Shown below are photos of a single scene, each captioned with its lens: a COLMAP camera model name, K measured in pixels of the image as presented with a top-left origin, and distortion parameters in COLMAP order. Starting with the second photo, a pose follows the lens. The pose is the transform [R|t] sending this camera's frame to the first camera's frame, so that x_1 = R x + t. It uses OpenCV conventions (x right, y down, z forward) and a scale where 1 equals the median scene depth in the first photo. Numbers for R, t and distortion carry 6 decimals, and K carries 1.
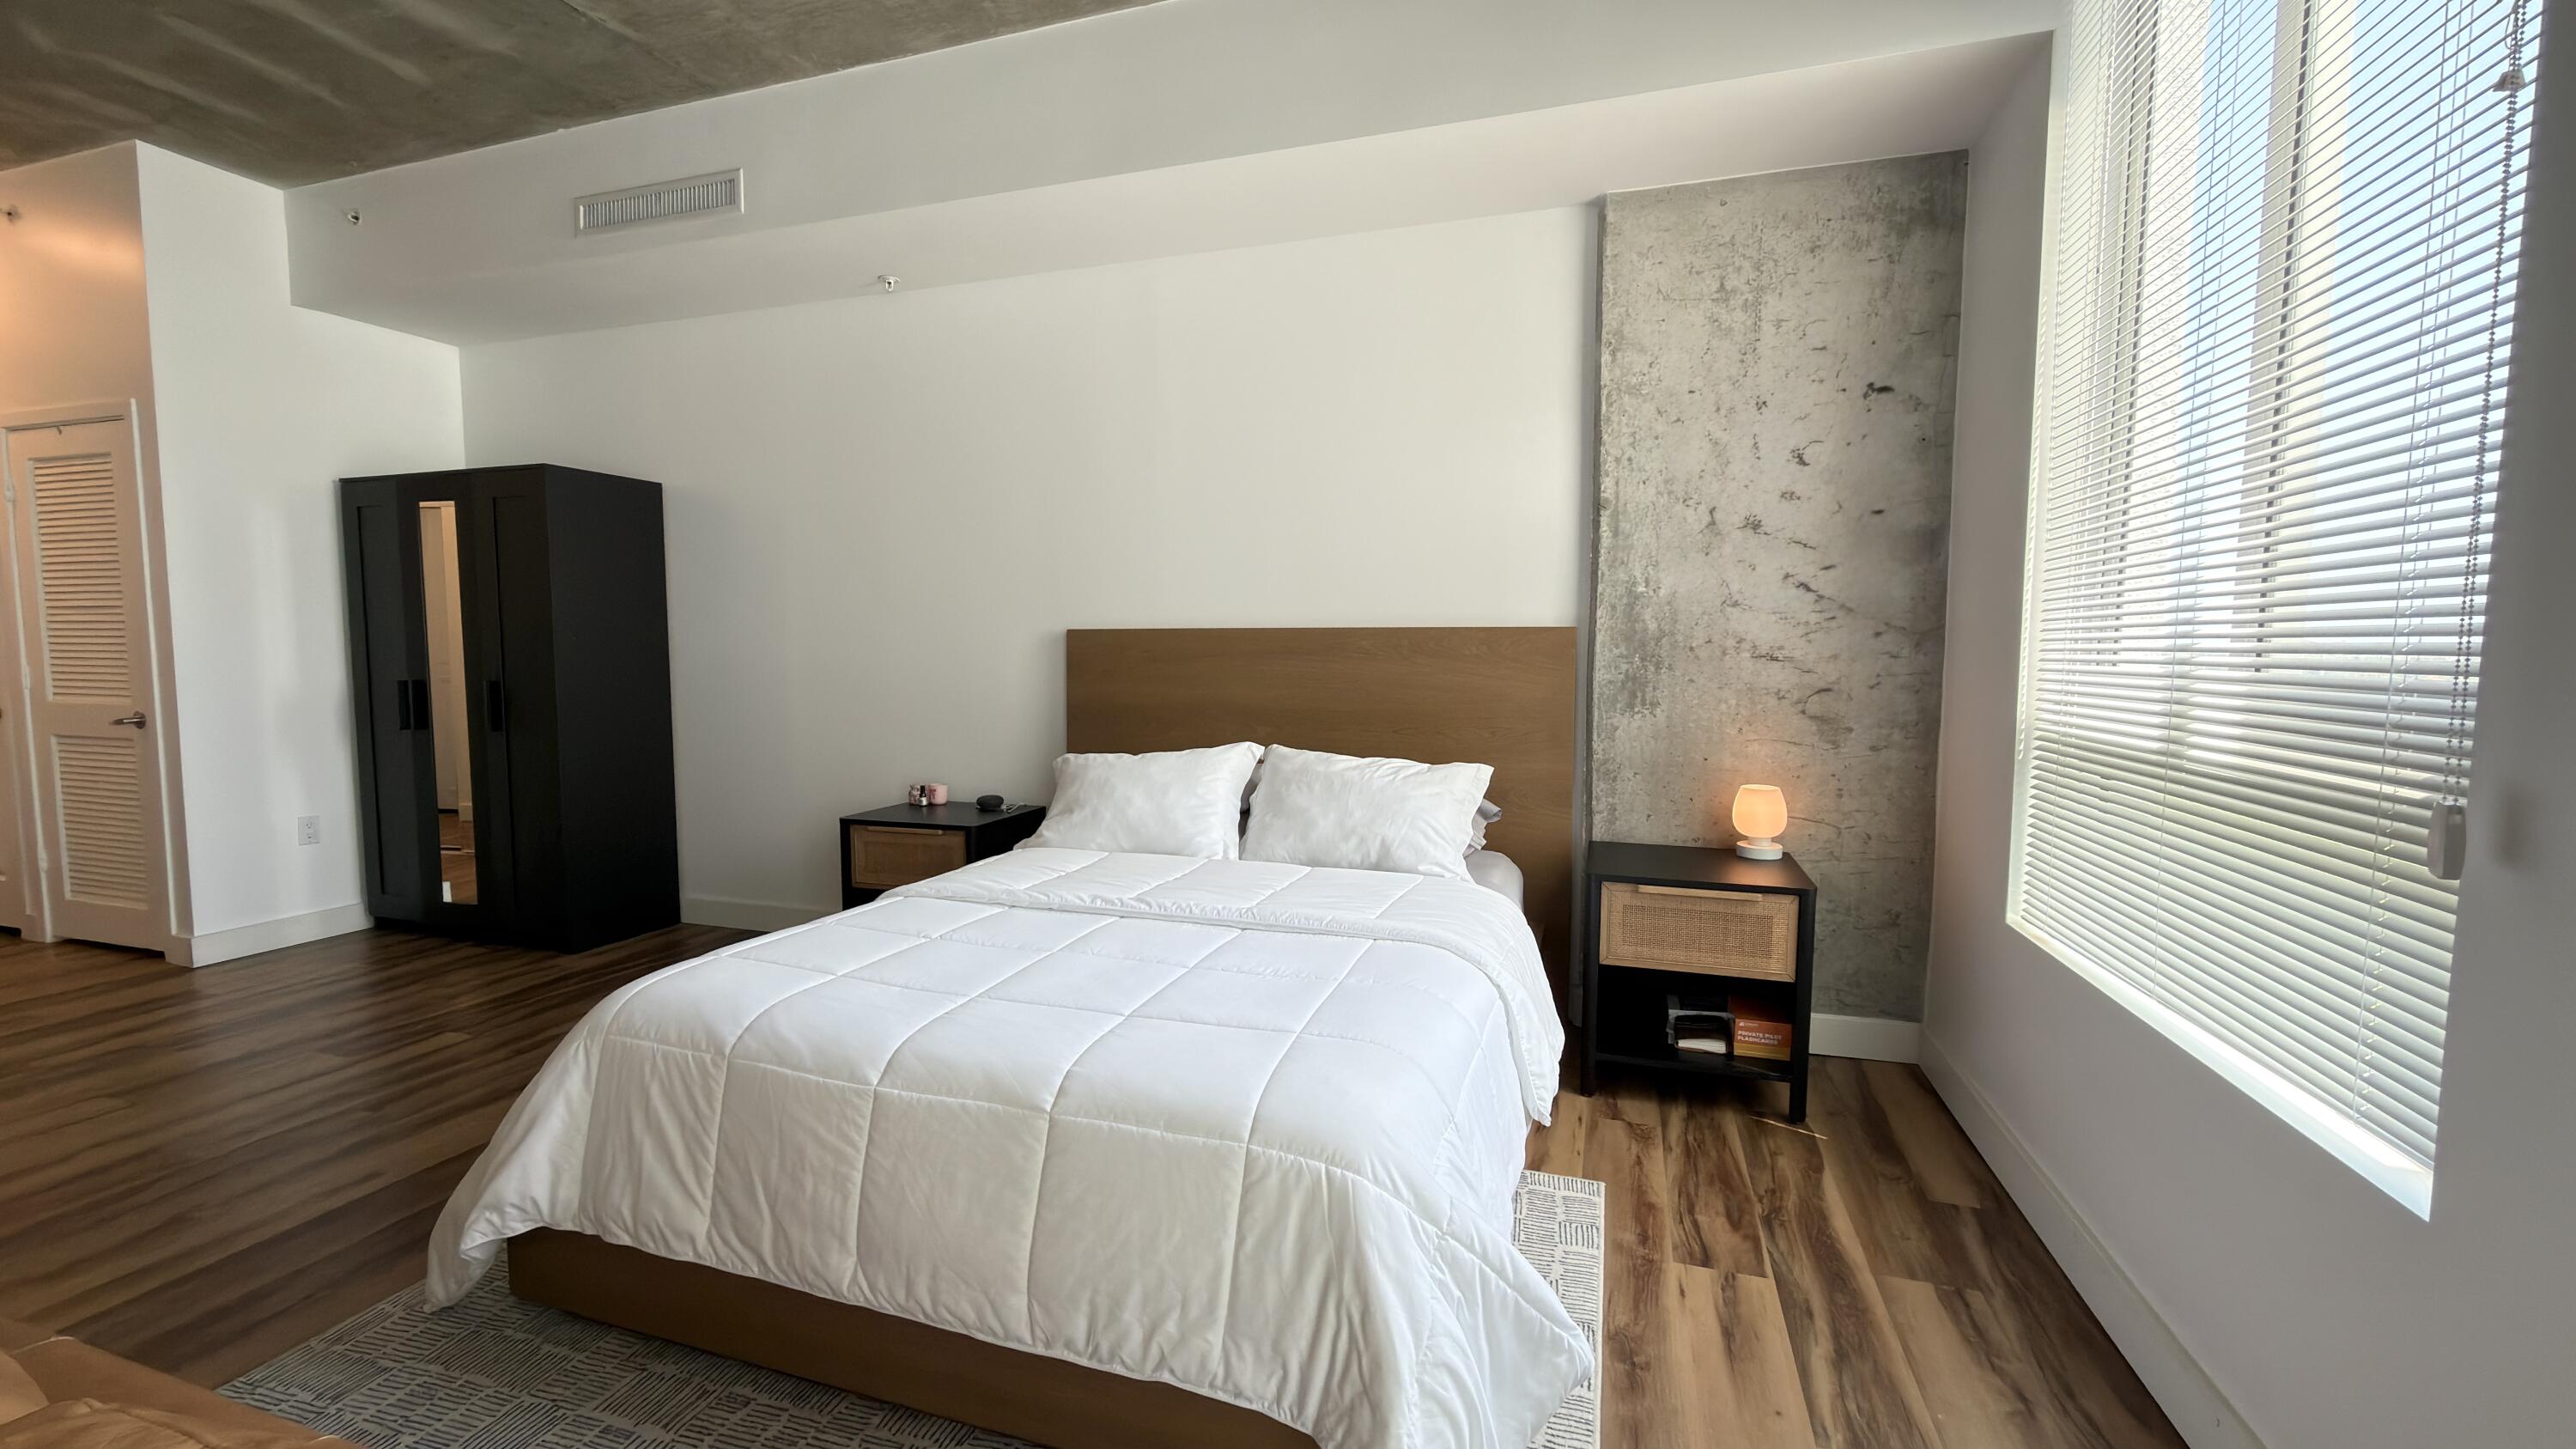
lens RADIAL K [[1024.9, 0, 1289.0], [0, 1024.9, 718.8], [0, 0, 1]] dist [-0.001147, 0.000043]
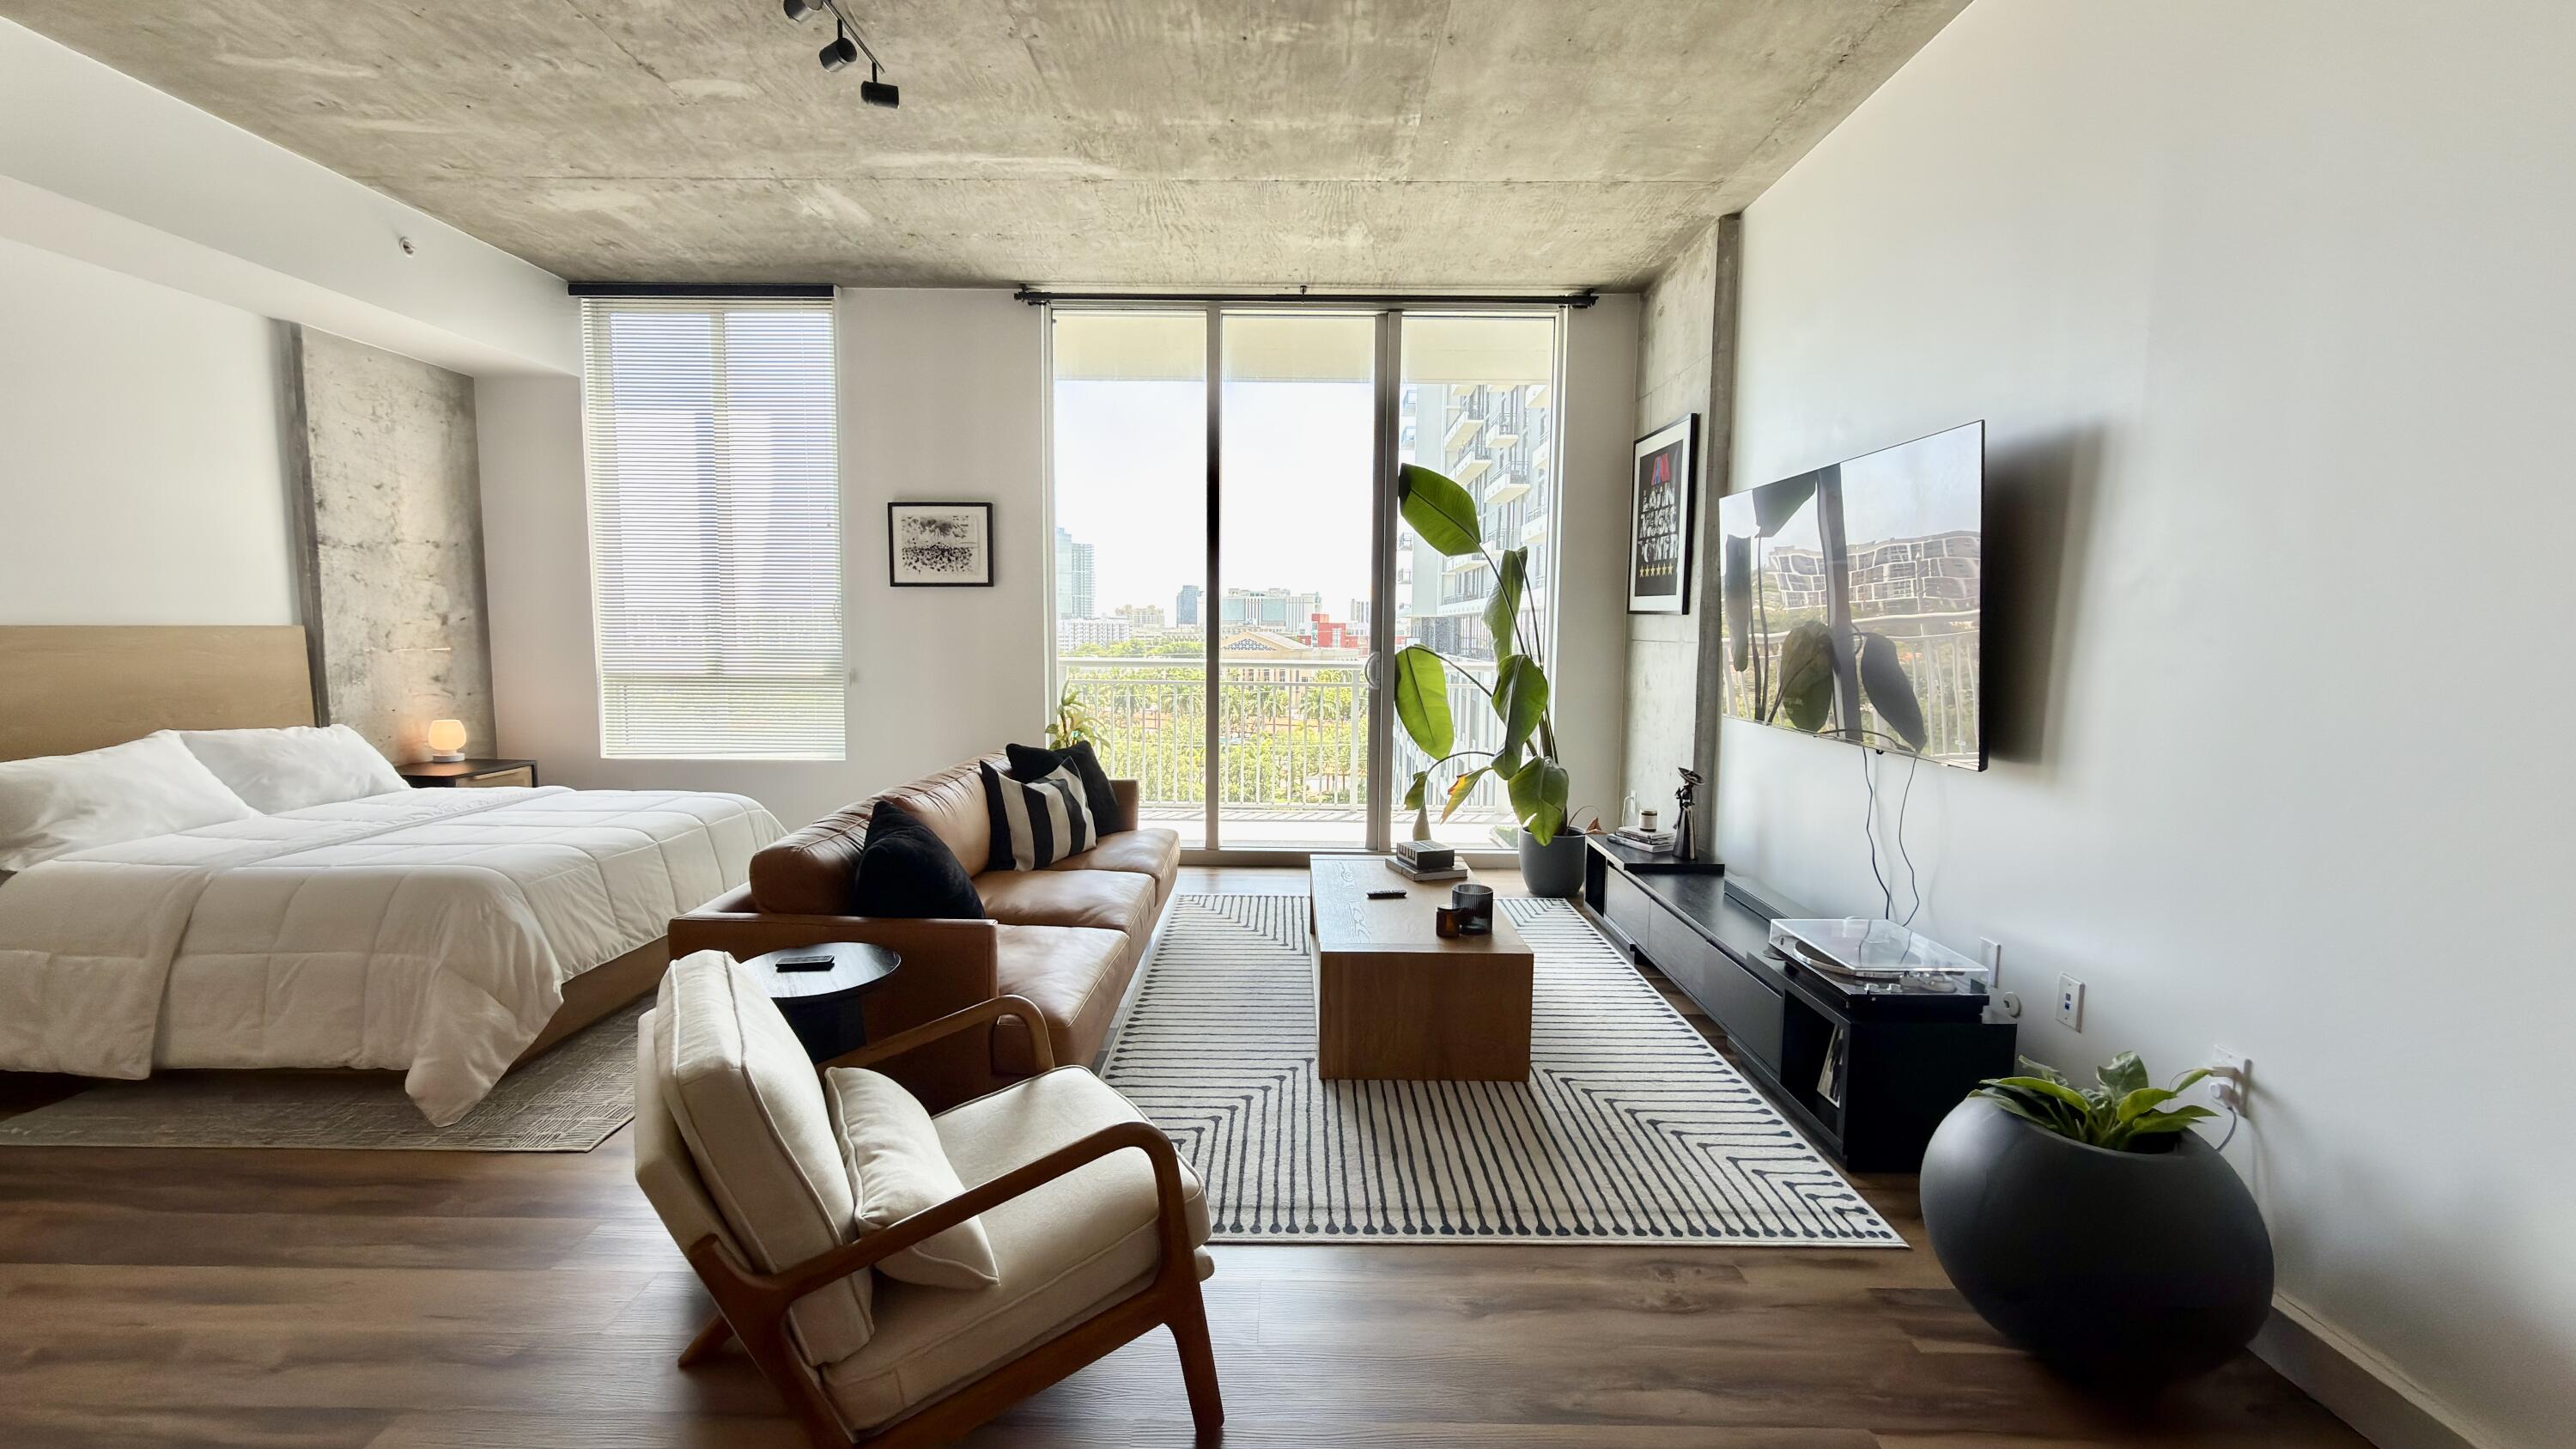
lens RADIAL K [[1027.6, 0, 1287.7], [0, 1027.6, 722.0], [0, 0, 1]] dist [-0.000347, 0.000207]
pose [[-0.305800, -0.091342, 0.947704, -1.319487], [0.055857, 0.991952, 0.113630, -0.039256], [-0.950456, 0.087684, -0.298237, 0.141761]]
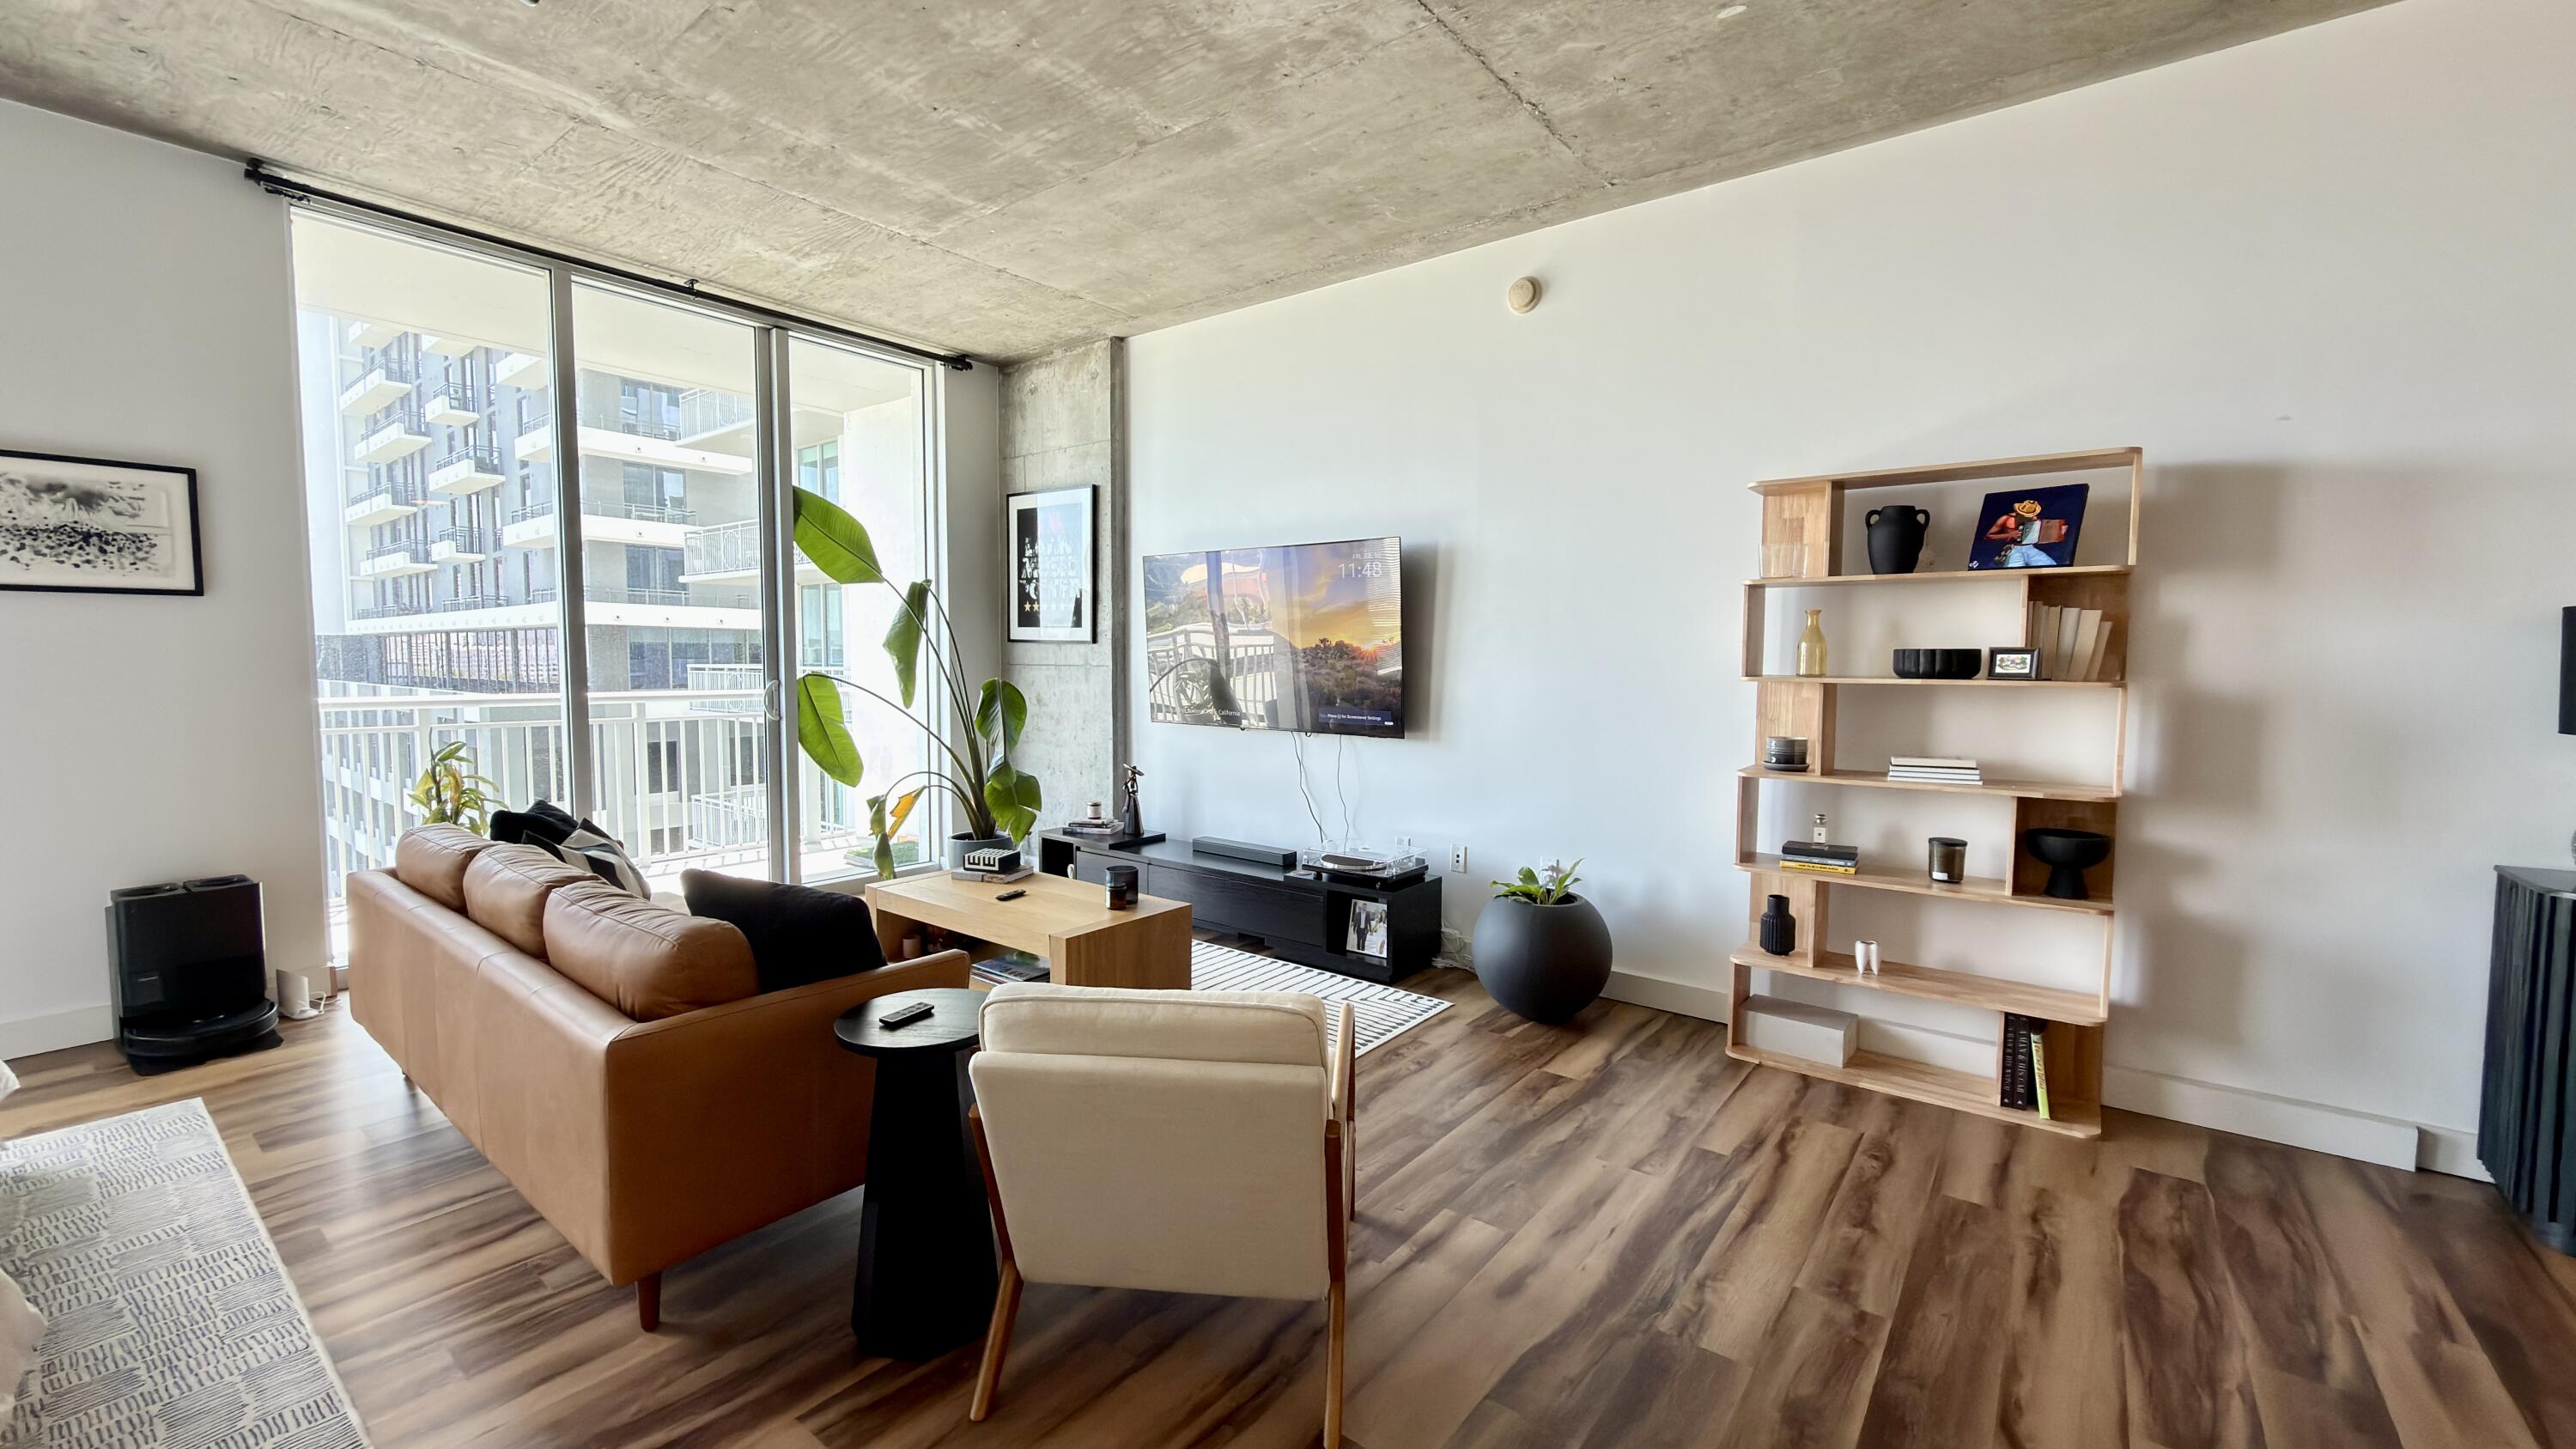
lens RADIAL K [[1018.8, 0, 1297.2], [0, 1018.8, 720.3], [0, 0, 1]] dist [0.001355, 0.000046]
pose [[-0.942371, -0.027605, 0.333429, -1.072315], [0.016204, 0.991655, 0.127896, -0.078913], [-0.334177, 0.125928, -0.934060, 0.670371]]
